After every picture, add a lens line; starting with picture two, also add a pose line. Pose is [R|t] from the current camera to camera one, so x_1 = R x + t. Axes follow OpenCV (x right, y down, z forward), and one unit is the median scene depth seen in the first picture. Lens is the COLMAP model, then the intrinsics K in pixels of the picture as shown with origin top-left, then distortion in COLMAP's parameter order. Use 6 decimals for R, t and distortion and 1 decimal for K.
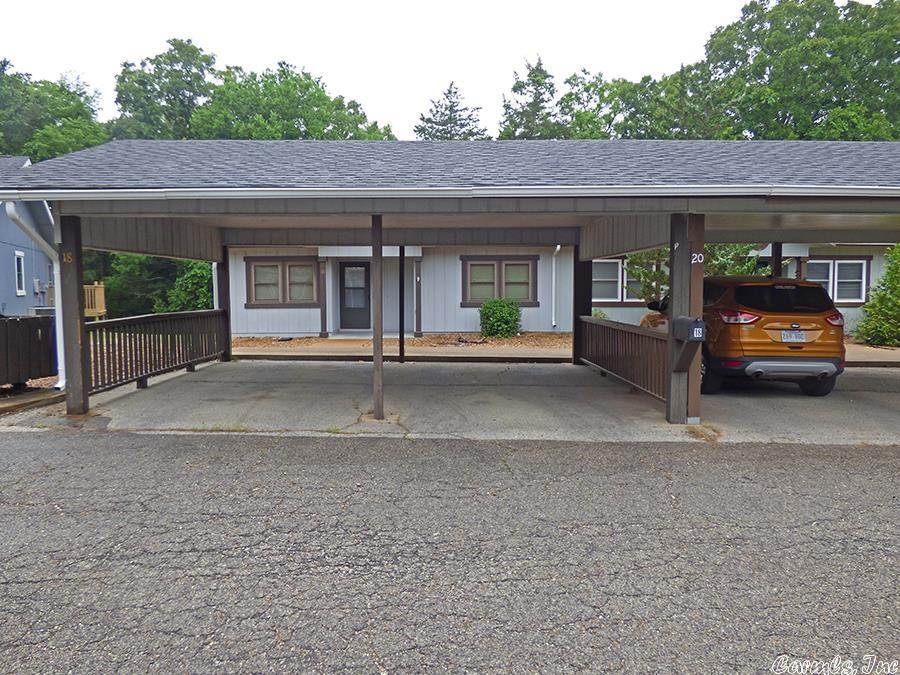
lens RADIAL K [[665.7, 0, 451.5], [0, 665.7, 335.9], [0, 0, 1]] dist [-0.029645, -0.011902]
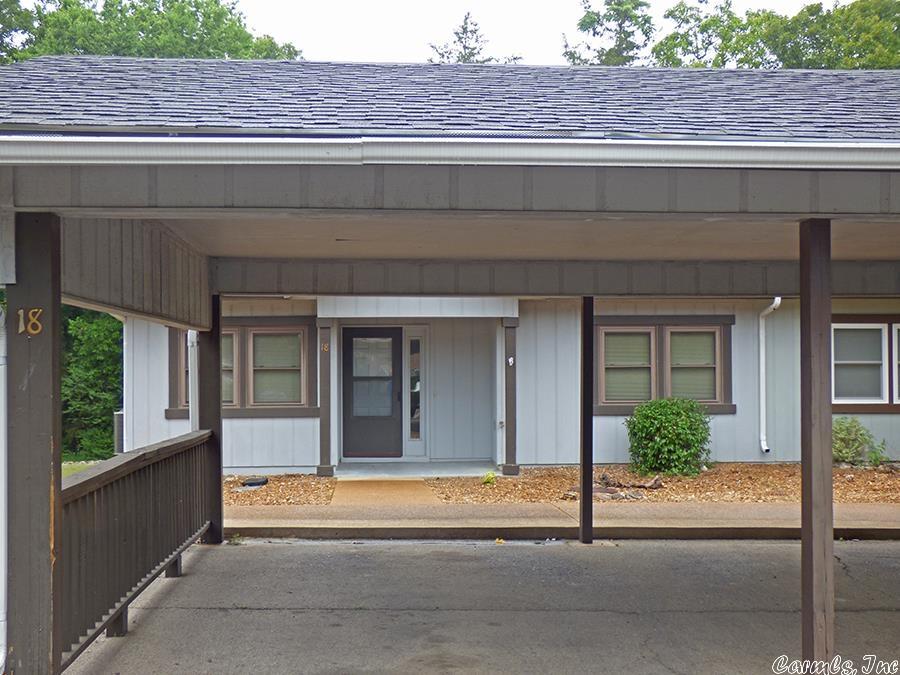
lens RADIAL K [[1143.3, 0, 454.7], [0, 1143.3, 336.2], [0, 0, 1]] dist [-0.012041, 0.000000]
pose [[0.999026, 0.000275, 0.044131, -0.122352], [0.004200, 0.994848, -0.101287, -0.014154], [-0.043931, 0.101373, 0.993878, 0.111300]]
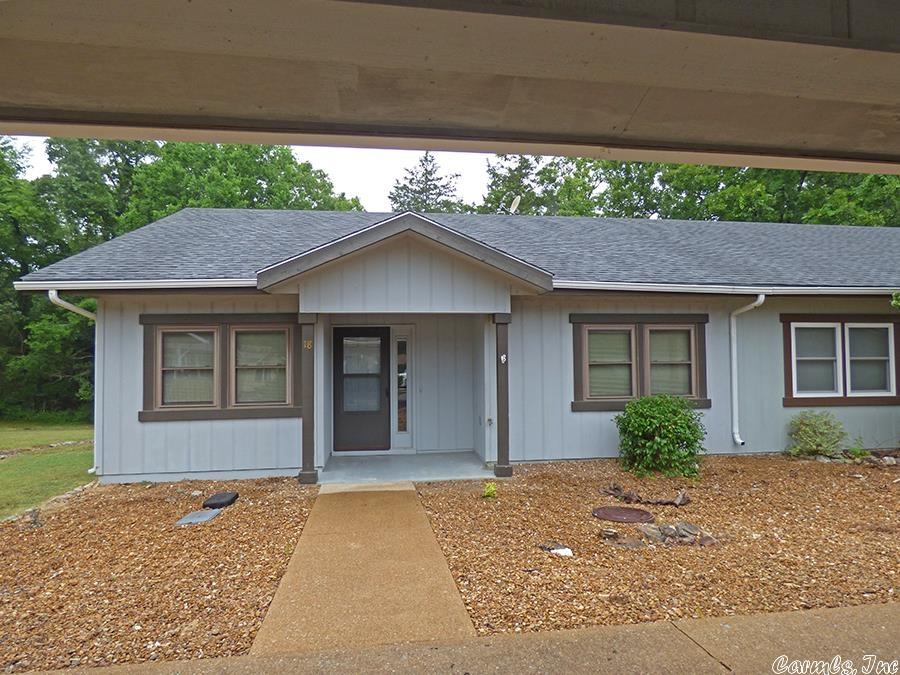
lens RADIAL K [[557.6, 0, 445.7], [0, 557.6, 341.6], [0, 0, 1]] dist [-0.016356, 0.006554]
pose [[0.994810, -0.001875, 0.101737, -0.124969], [0.013165, 0.993799, -0.110413, -0.048668], [-0.100899, 0.111179, 0.988665, 0.544391]]
